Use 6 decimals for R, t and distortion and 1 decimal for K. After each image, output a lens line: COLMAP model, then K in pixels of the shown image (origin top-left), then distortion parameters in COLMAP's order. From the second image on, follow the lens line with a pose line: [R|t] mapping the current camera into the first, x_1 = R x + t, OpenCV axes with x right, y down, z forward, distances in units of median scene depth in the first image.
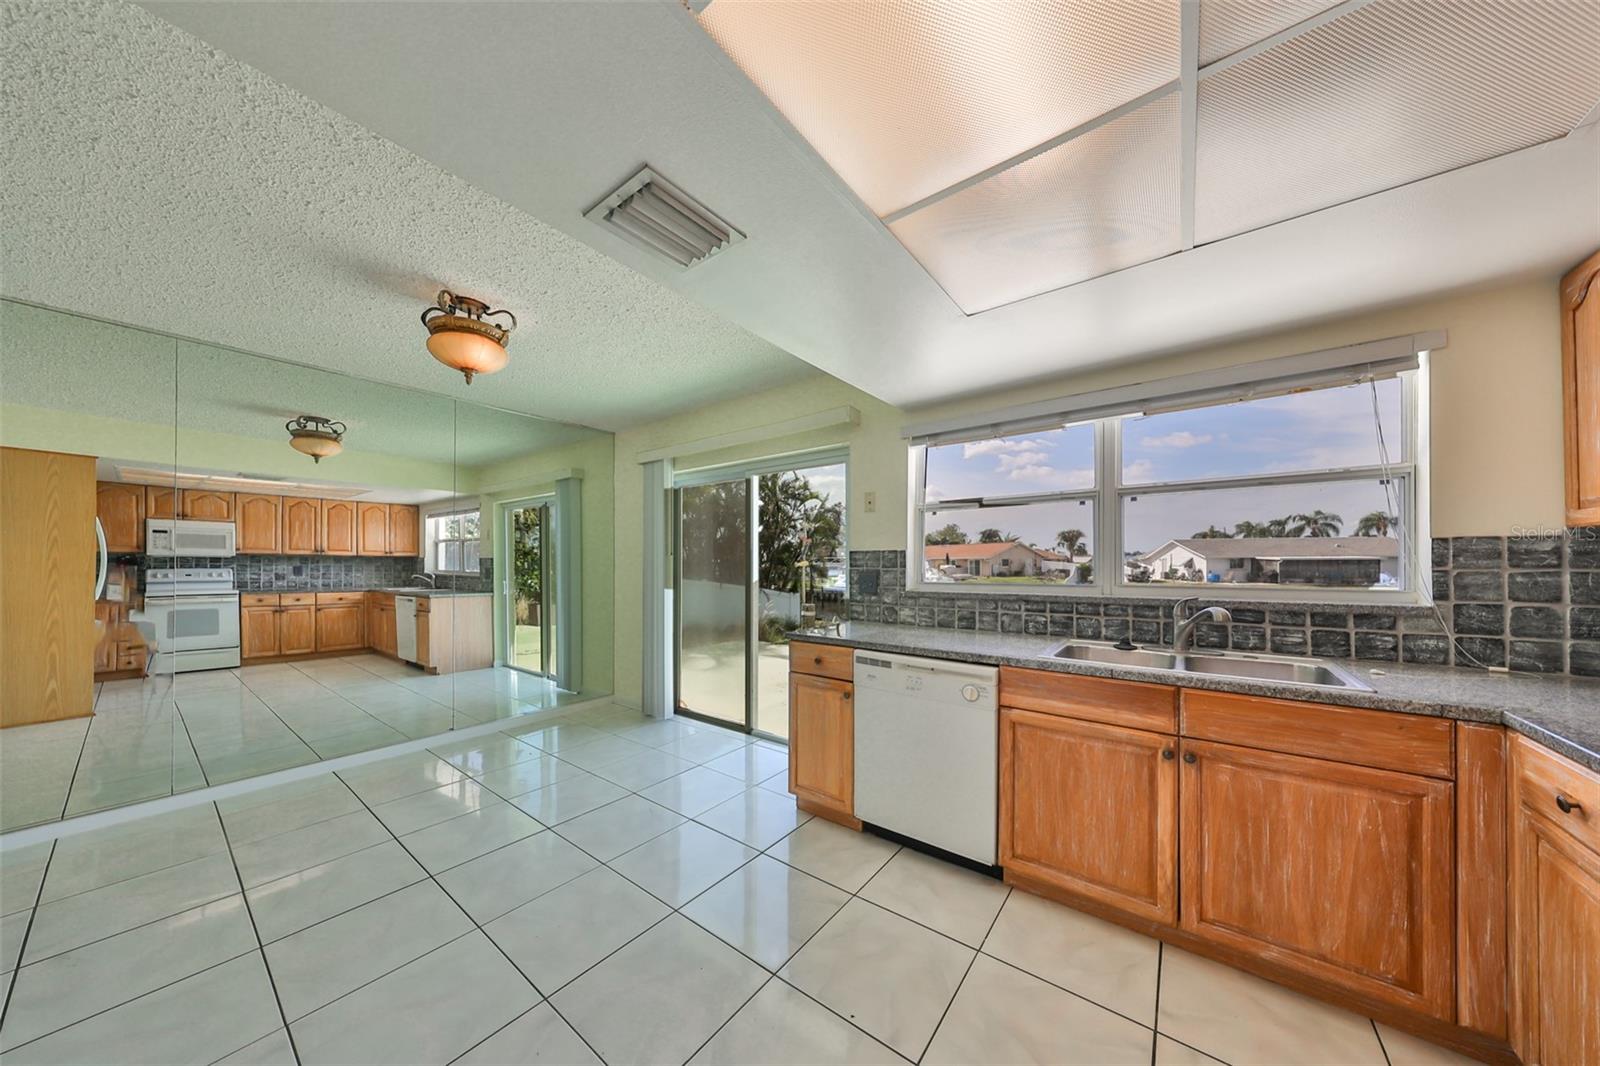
lens RADIAL K [[498.3, 0, 796.6], [0, 498.3, 562.1], [0, 0, 1]] dist [-0.000583, -0.000027]
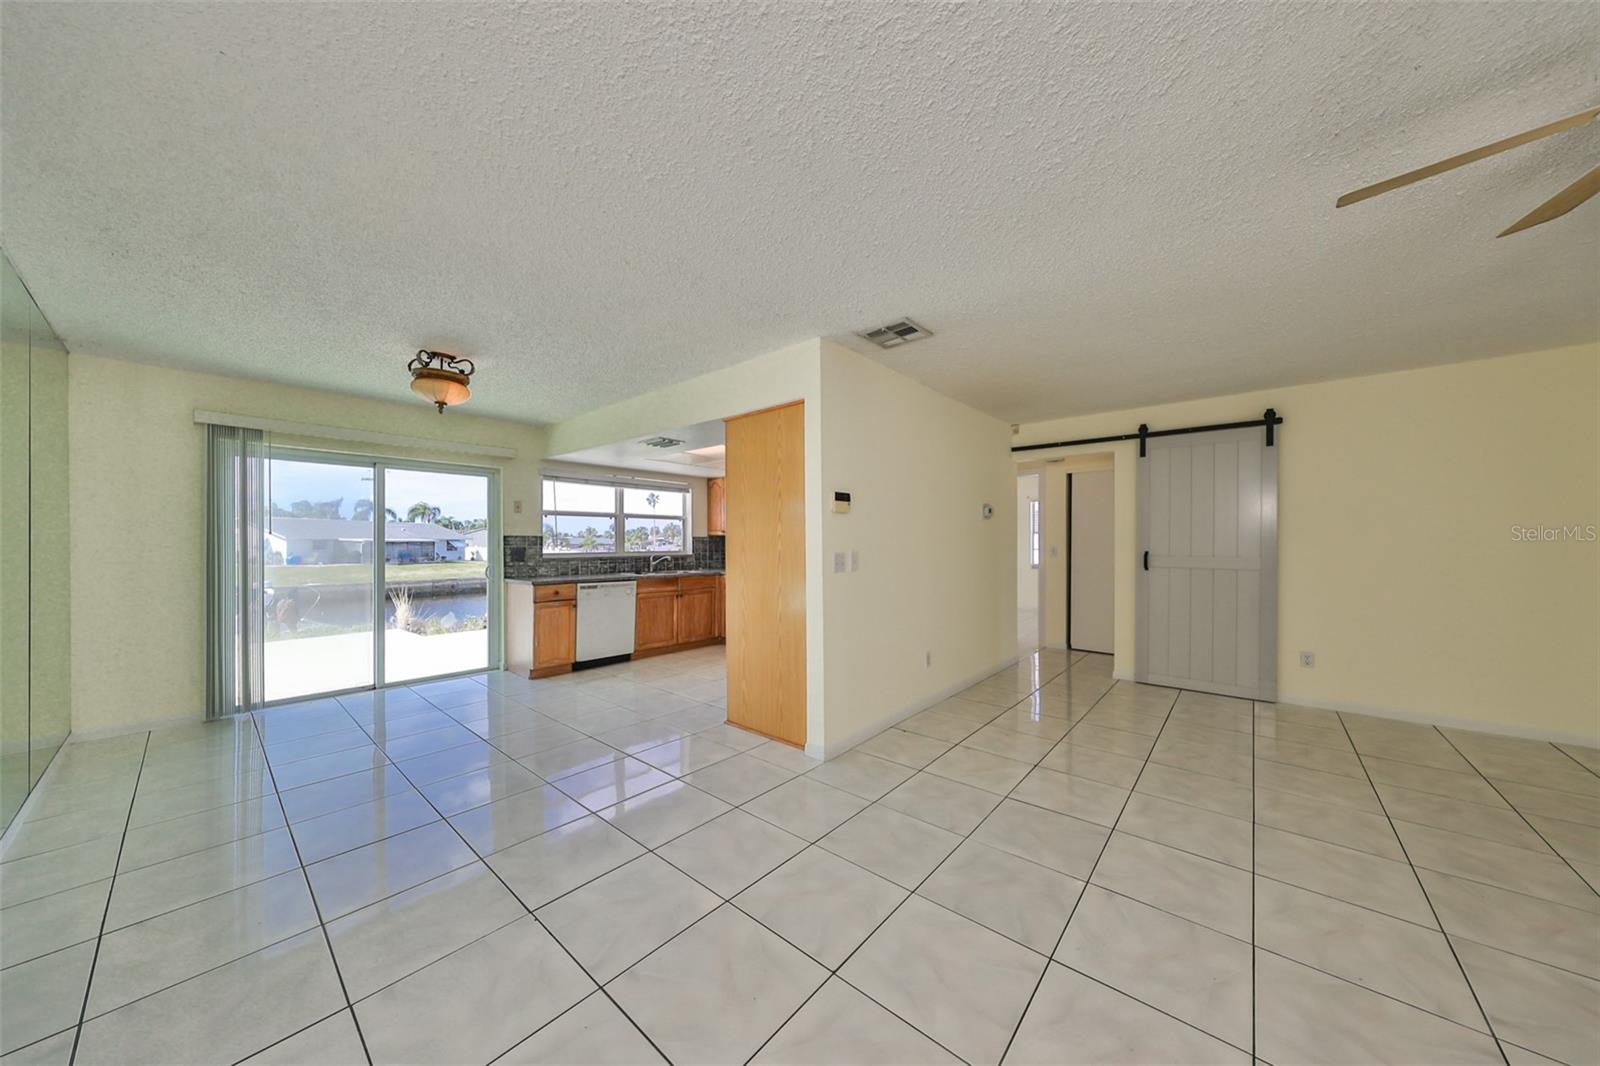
lens RADIAL K [[505.9, 0, 817.0], [0, 505.9, 545.9], [0, 0, 1]] dist [-0.000048, 0.000006]
pose [[0.042342, -0.003274, 0.999098, -2.033041], [-0.001602, 0.999993, 0.003345, 0.005627], [-0.999102, -0.001742, 0.042336, -0.118119]]
